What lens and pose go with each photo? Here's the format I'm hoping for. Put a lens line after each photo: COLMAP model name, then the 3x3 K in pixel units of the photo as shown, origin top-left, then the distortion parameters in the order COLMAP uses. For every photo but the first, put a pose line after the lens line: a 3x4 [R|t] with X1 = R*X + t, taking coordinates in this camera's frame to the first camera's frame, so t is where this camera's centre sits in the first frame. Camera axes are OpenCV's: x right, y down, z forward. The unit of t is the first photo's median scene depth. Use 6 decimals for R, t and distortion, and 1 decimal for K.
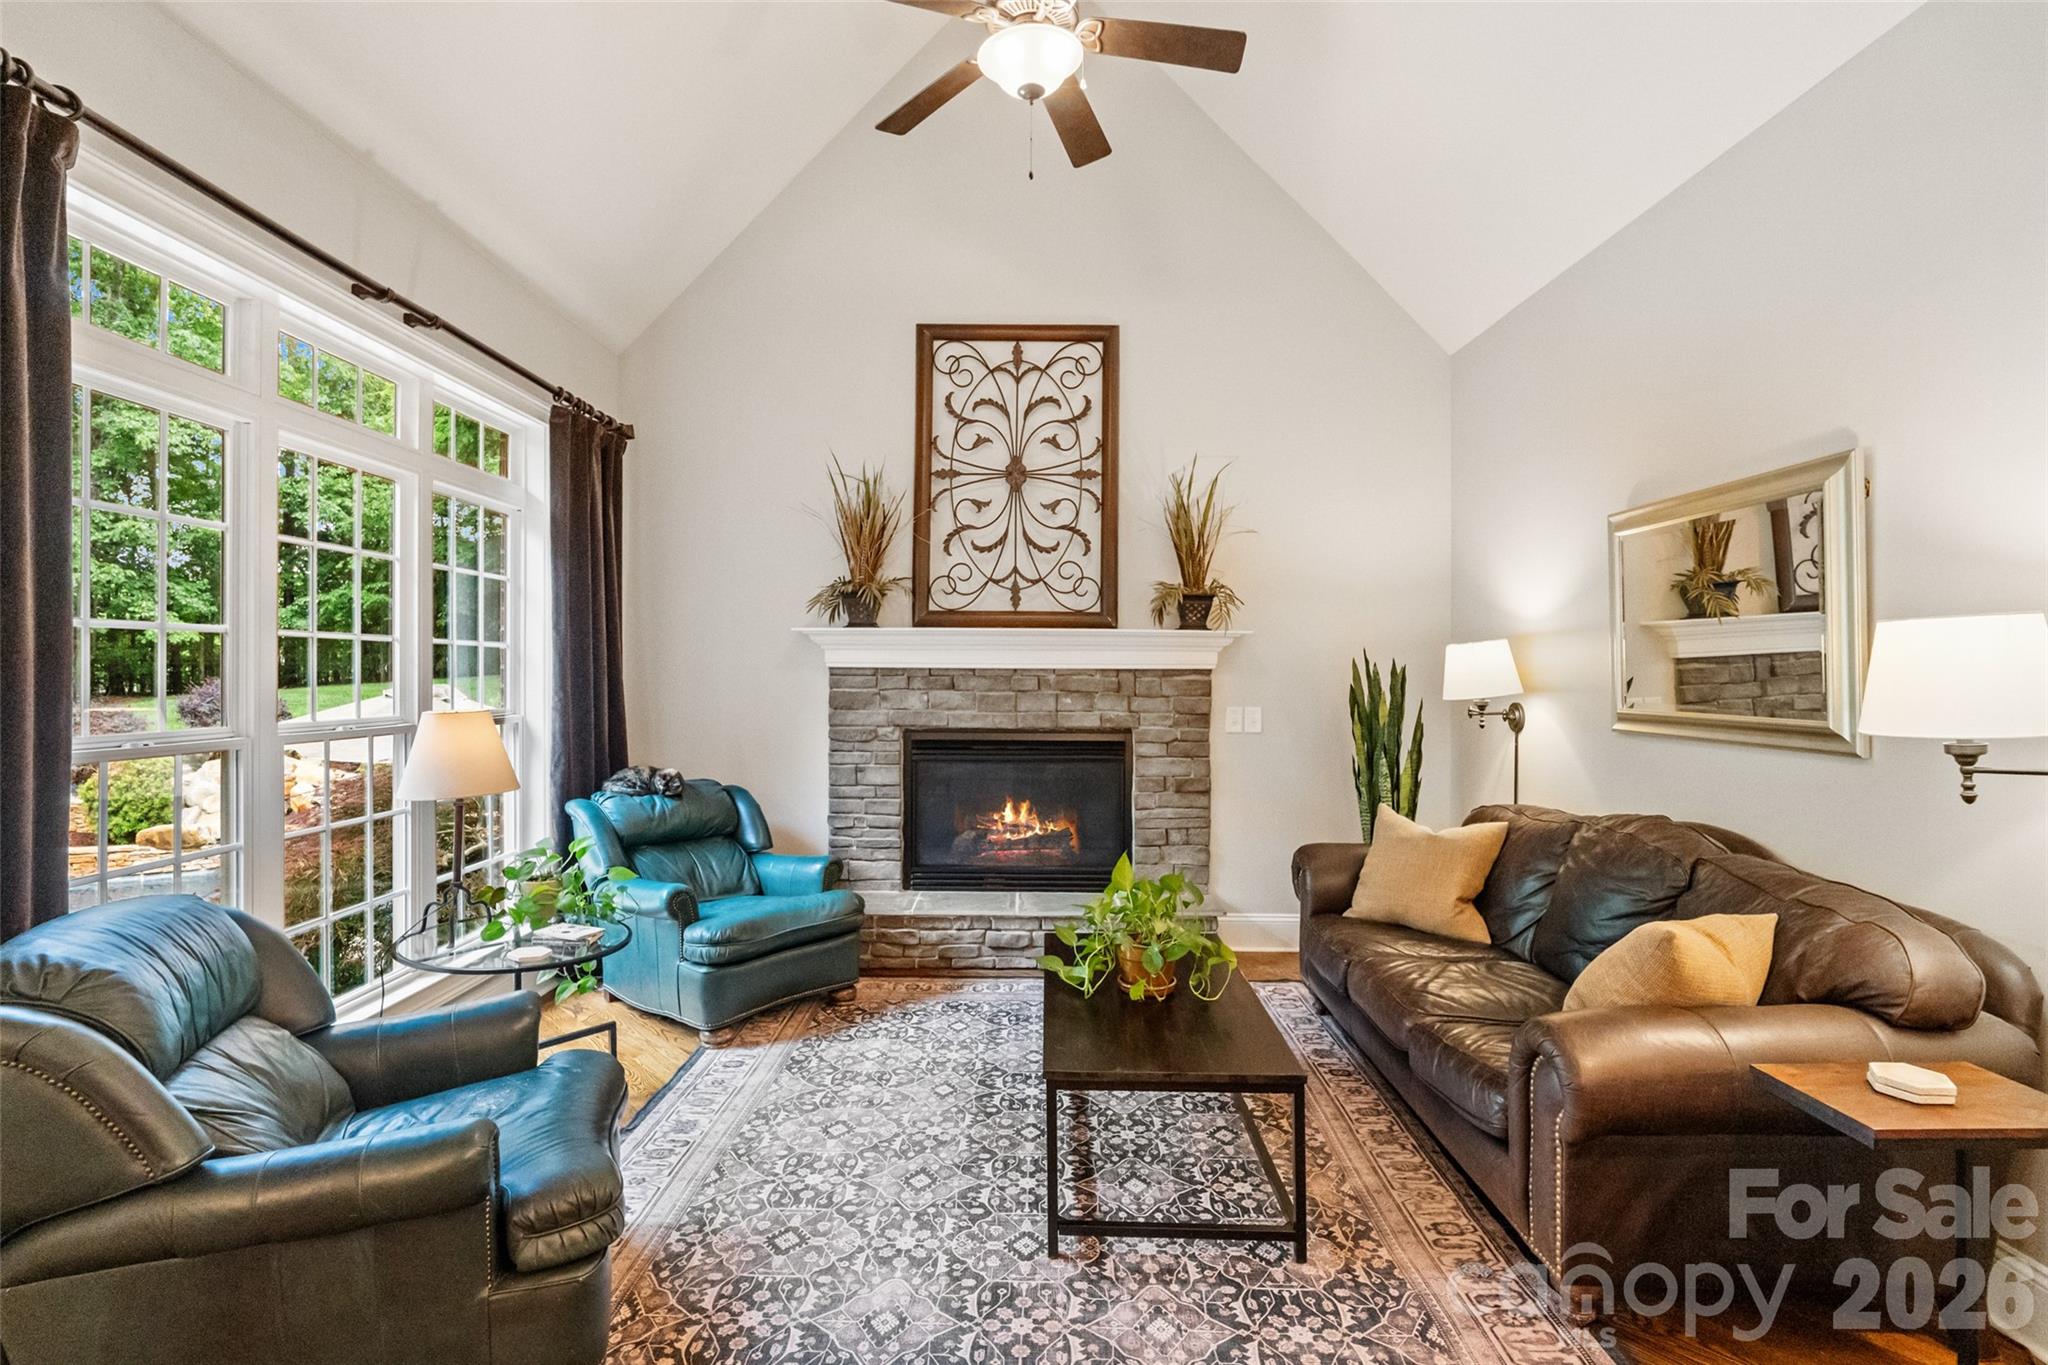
lens RADIAL K [[970.4, 0, 1016.2], [0, 970.4, 683.2], [0, 0, 1]] dist [-0.009003, 0.000047]
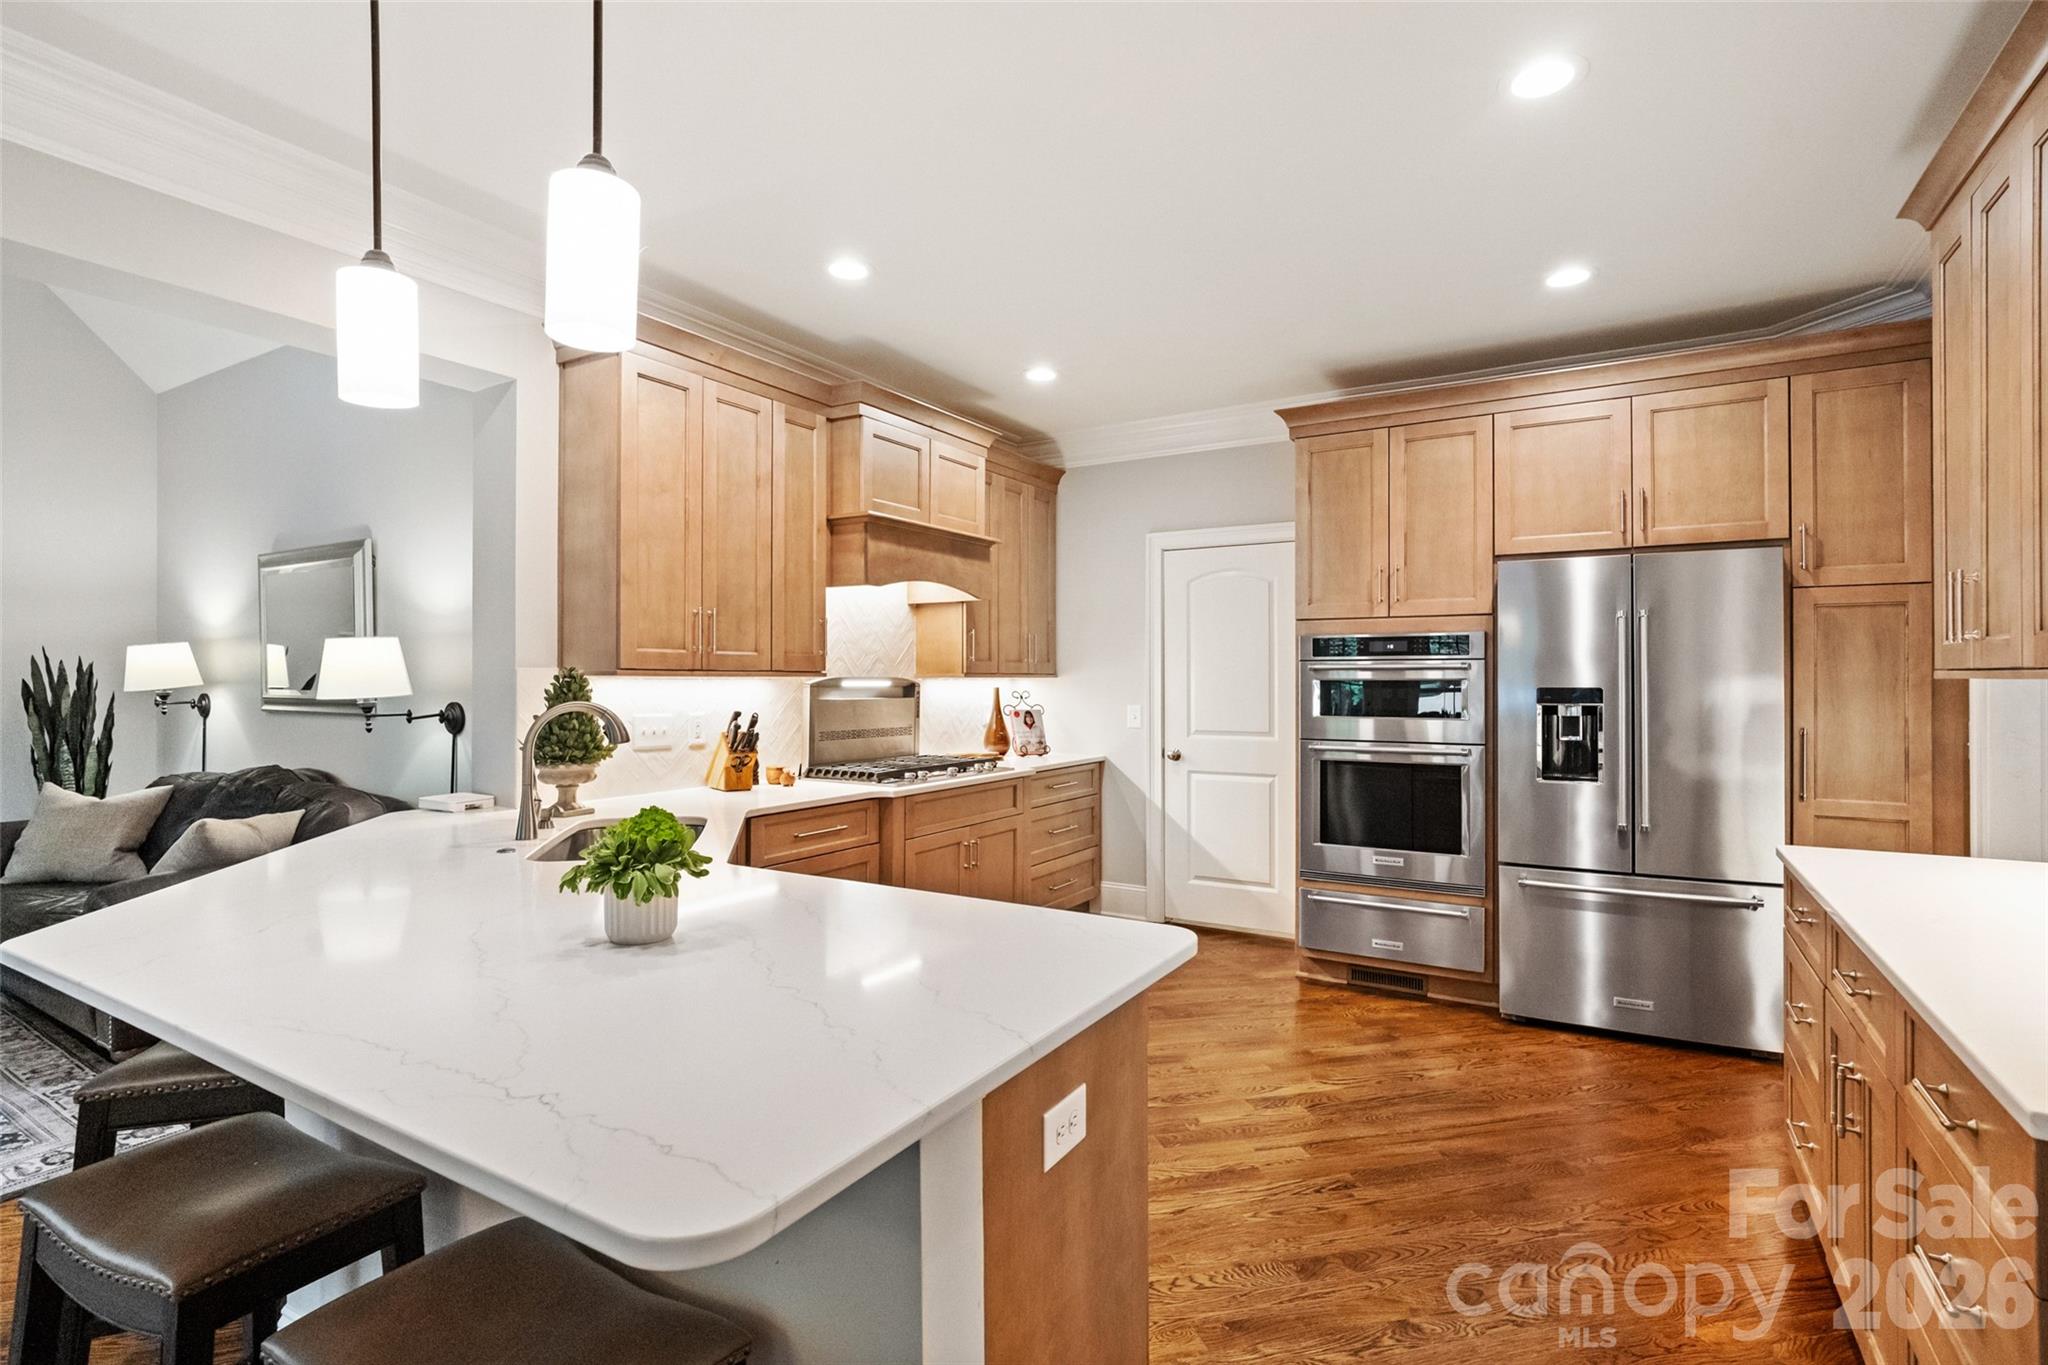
lens RADIAL K [[970.4, 0, 1030.9], [0, 970.4, 667.9], [0, 0, 1]] dist [-0.009003, 0.000047]
pose [[0.504947, 0.000487, 0.863150, -0.018046], [0.014512, 0.999854, -0.009054, 0.014159], [-0.863029, 0.017098, 0.504866, -0.564124]]
